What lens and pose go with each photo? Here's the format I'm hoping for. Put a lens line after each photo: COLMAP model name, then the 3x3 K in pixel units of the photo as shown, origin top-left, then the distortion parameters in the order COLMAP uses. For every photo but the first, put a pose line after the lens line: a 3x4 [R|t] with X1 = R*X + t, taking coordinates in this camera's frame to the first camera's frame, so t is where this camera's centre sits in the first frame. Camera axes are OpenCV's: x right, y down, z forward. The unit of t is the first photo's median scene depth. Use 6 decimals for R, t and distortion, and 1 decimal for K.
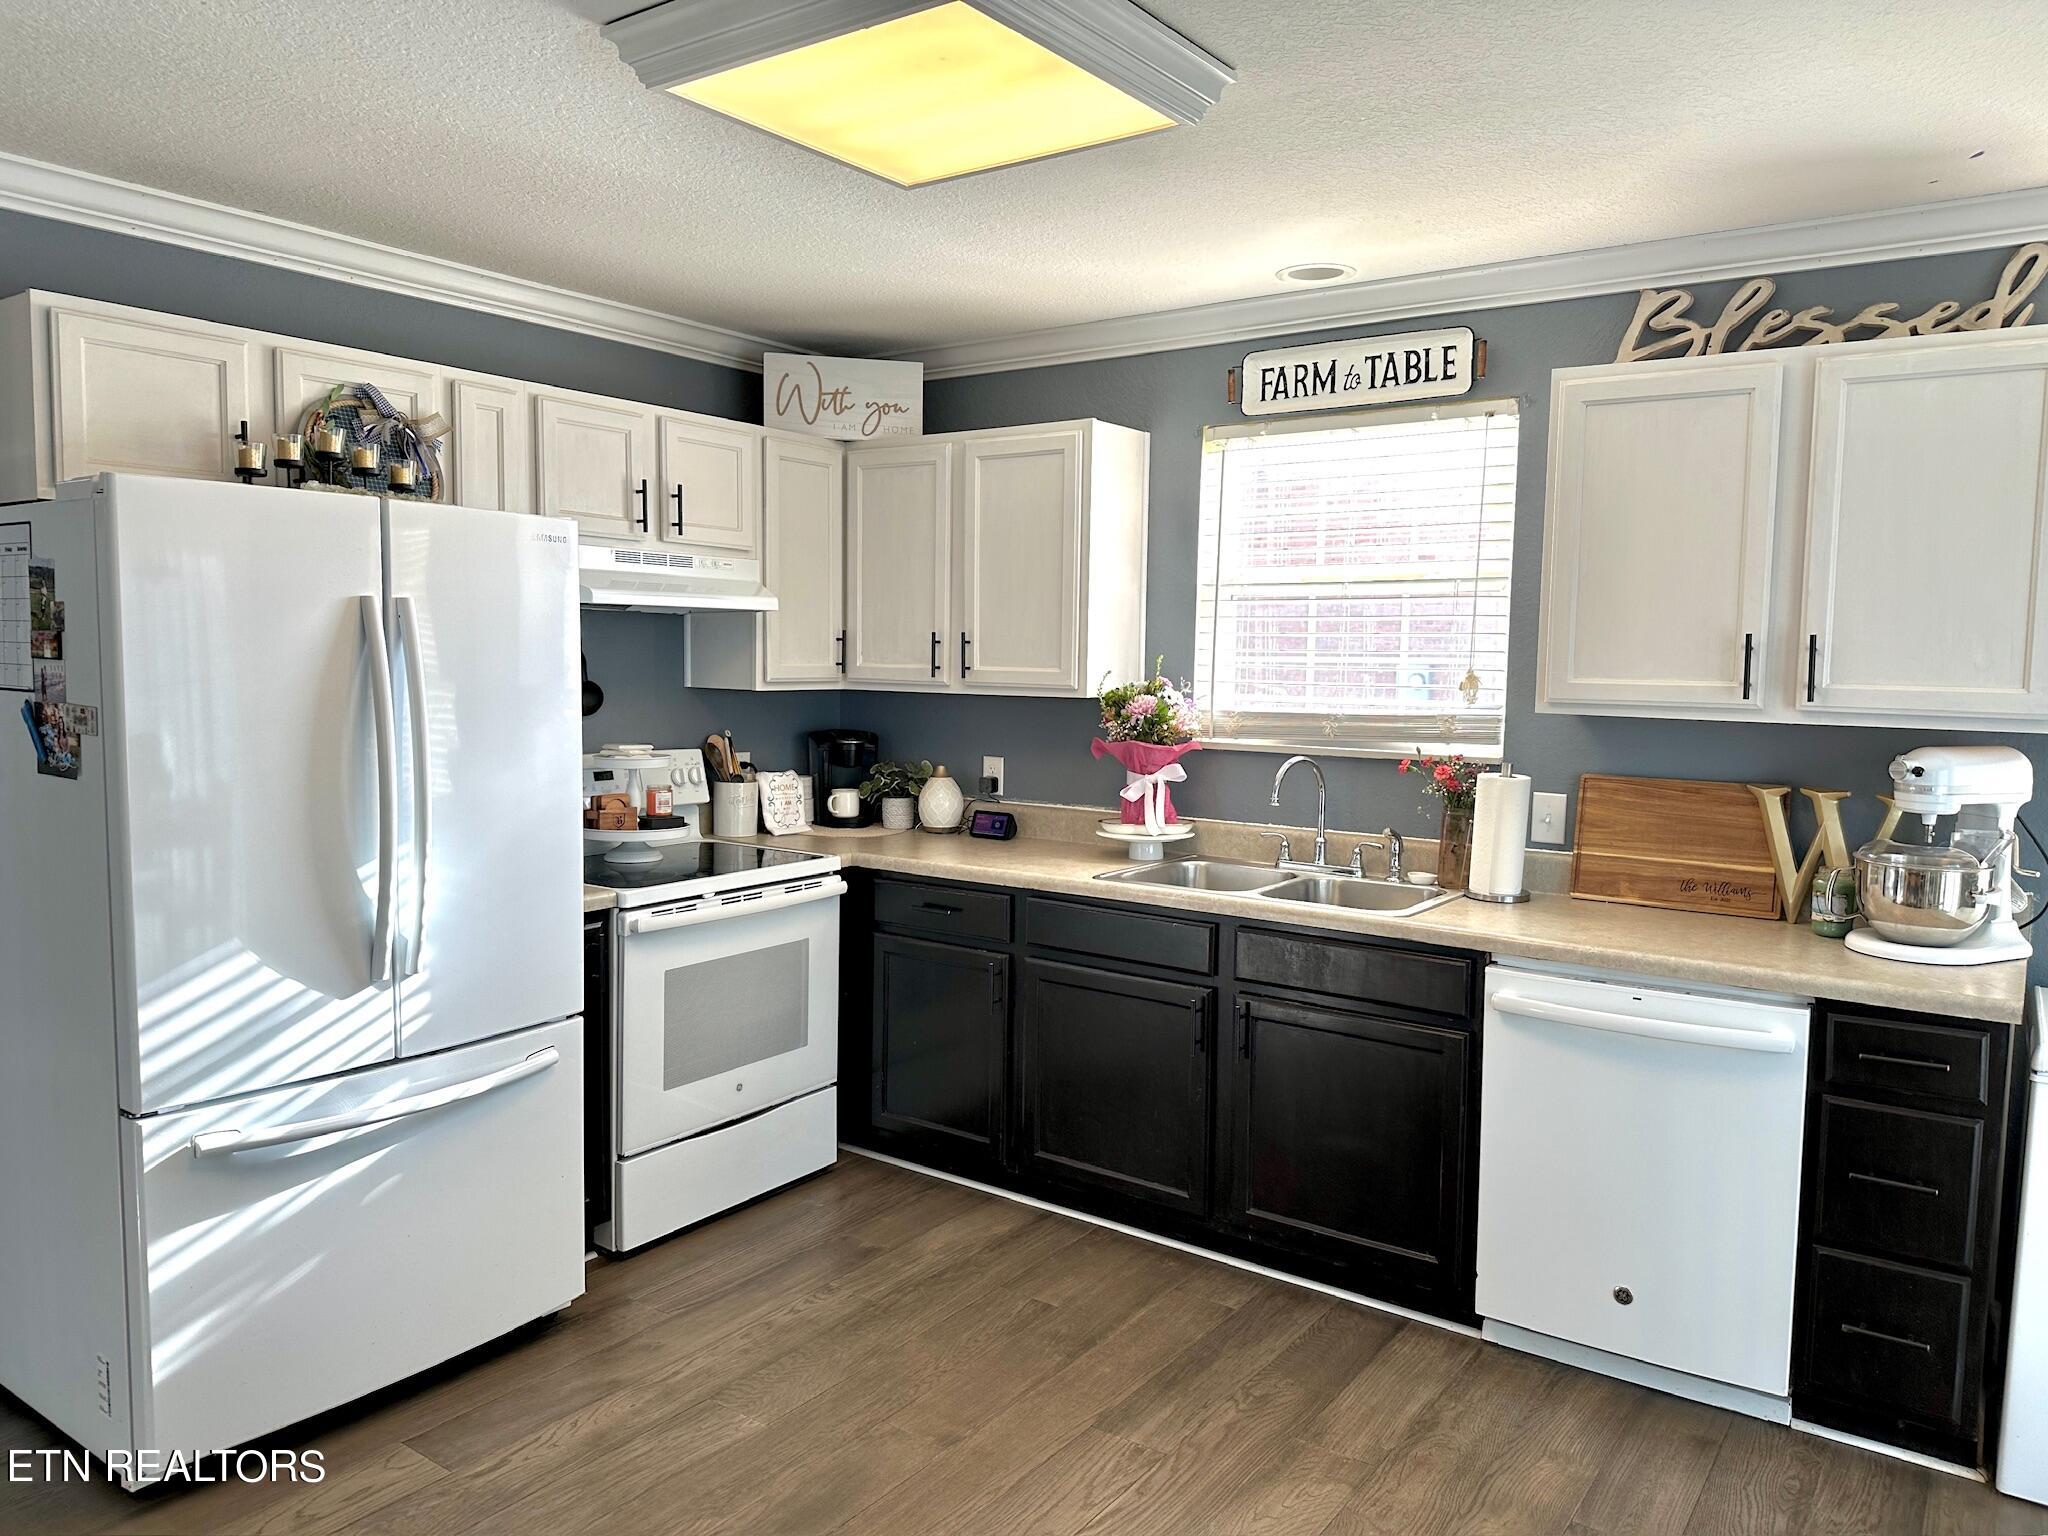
lens RADIAL K [[1419.8, 0, 1024.0], [0, 1419.8, 768.0], [0, 0, 1]] dist [0.136602, -0.209473]
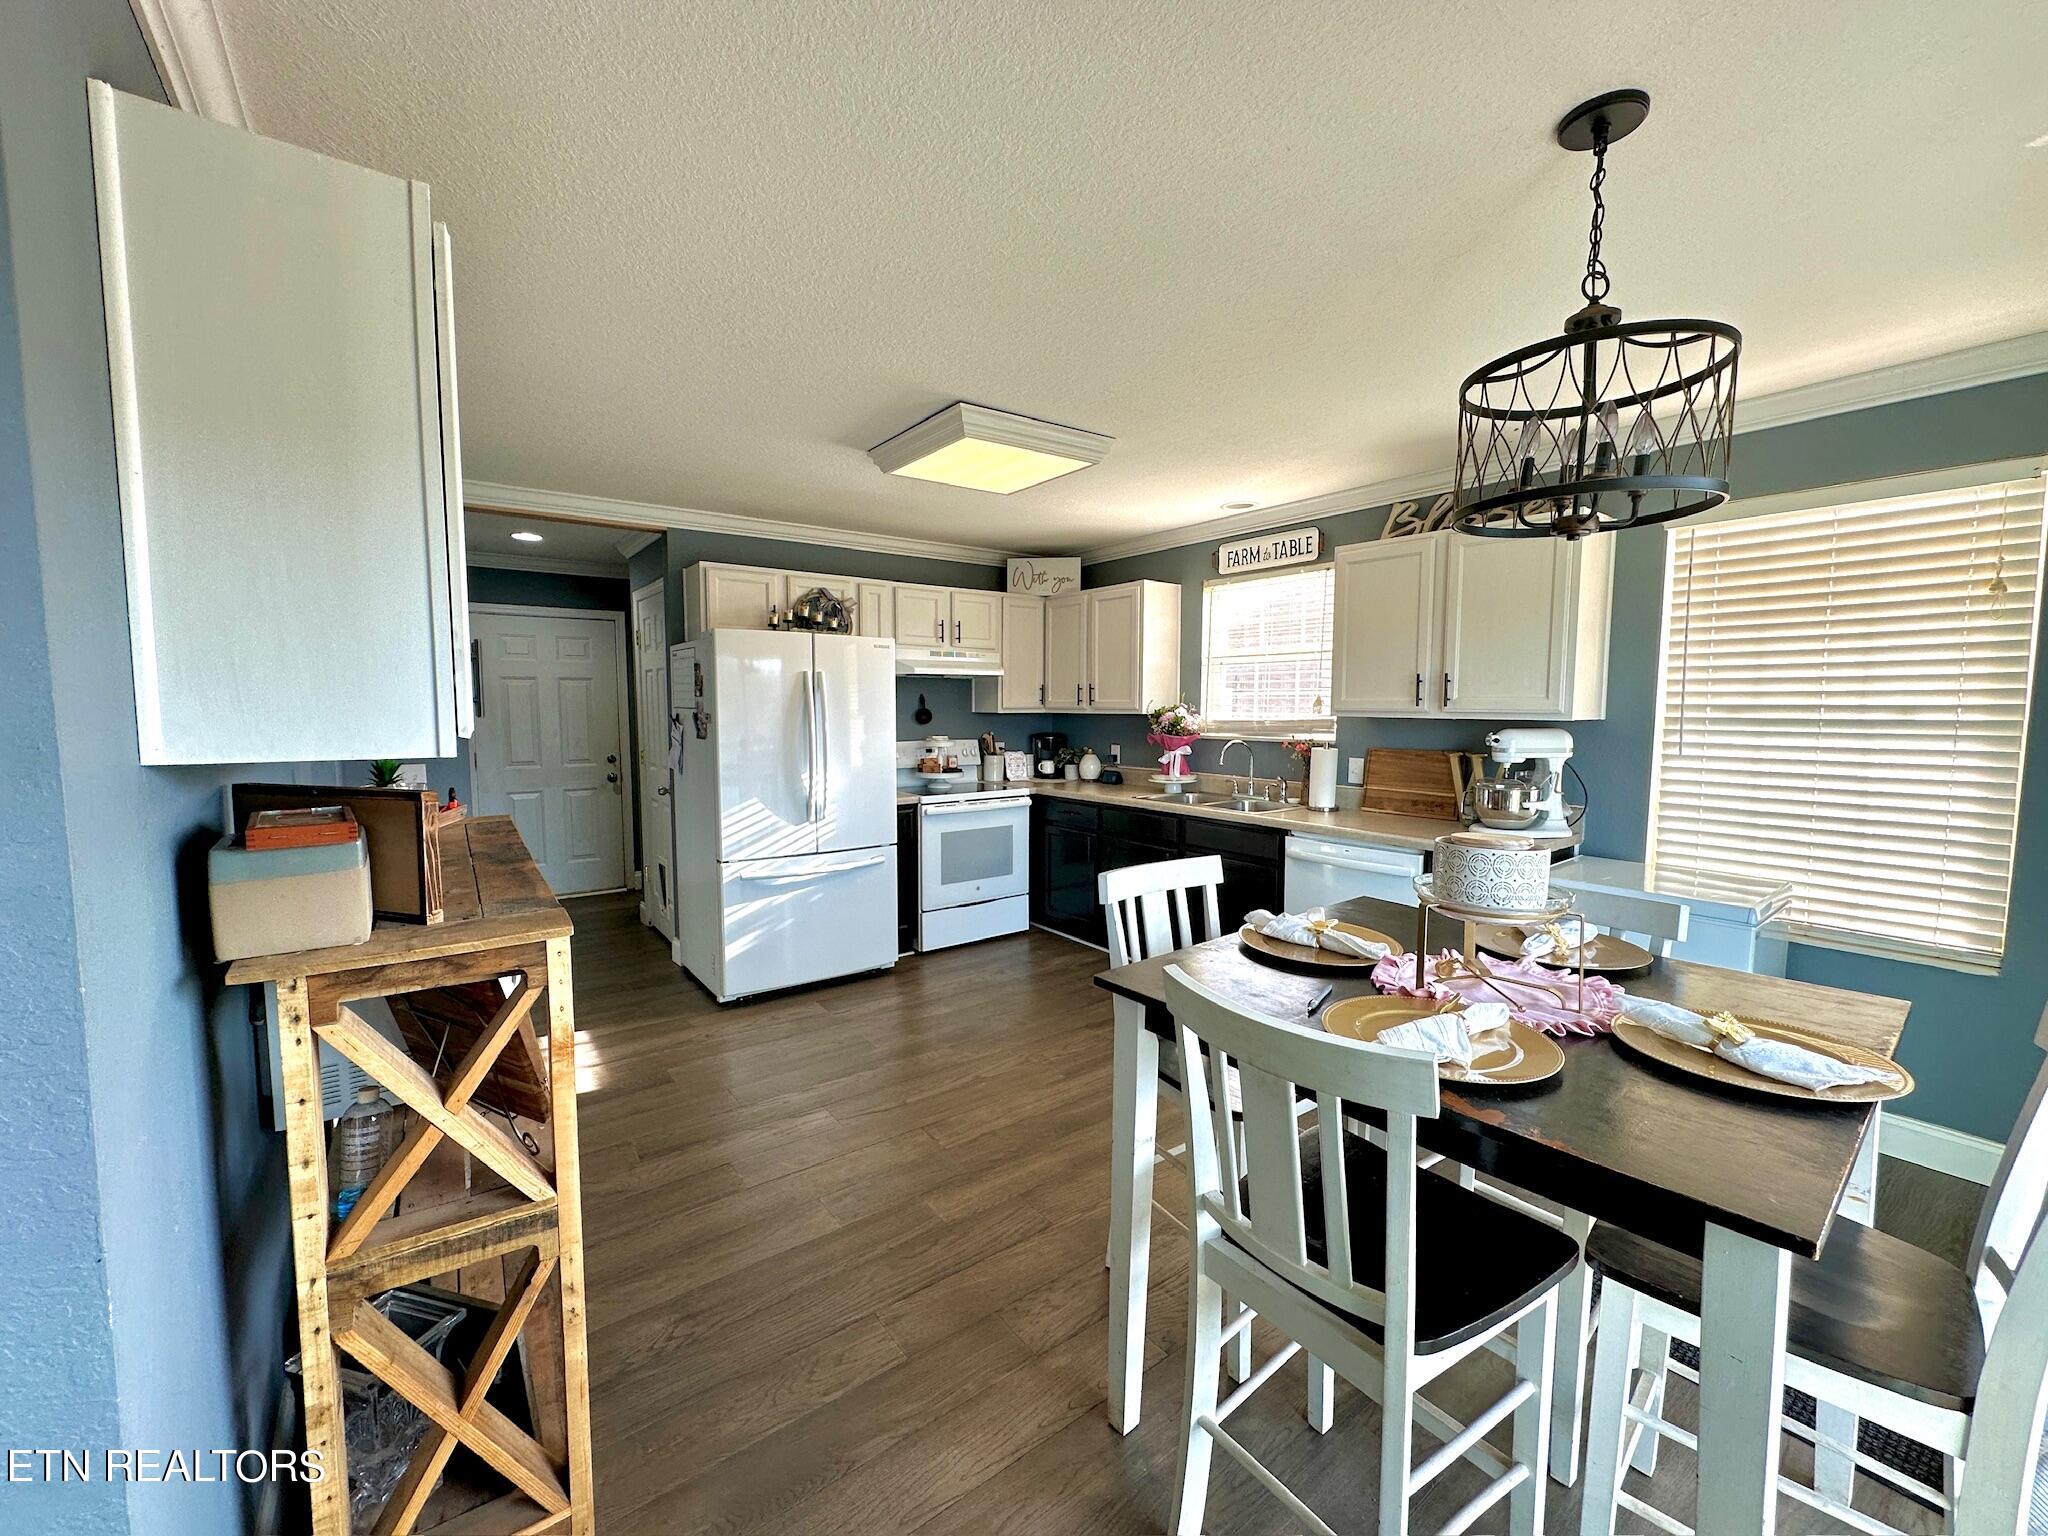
lens RADIAL K [[807.9, 0, 1024.0], [0, 807.9, 768.0], [0, 0, 1]] dist [0.001025, 0.000007]
pose [[0.953997, 0.010828, -0.299620, 0.242788], [-0.012842, 0.999906, -0.004753, 0.039114], [0.299541, 0.008382, 0.954047, -0.181691]]
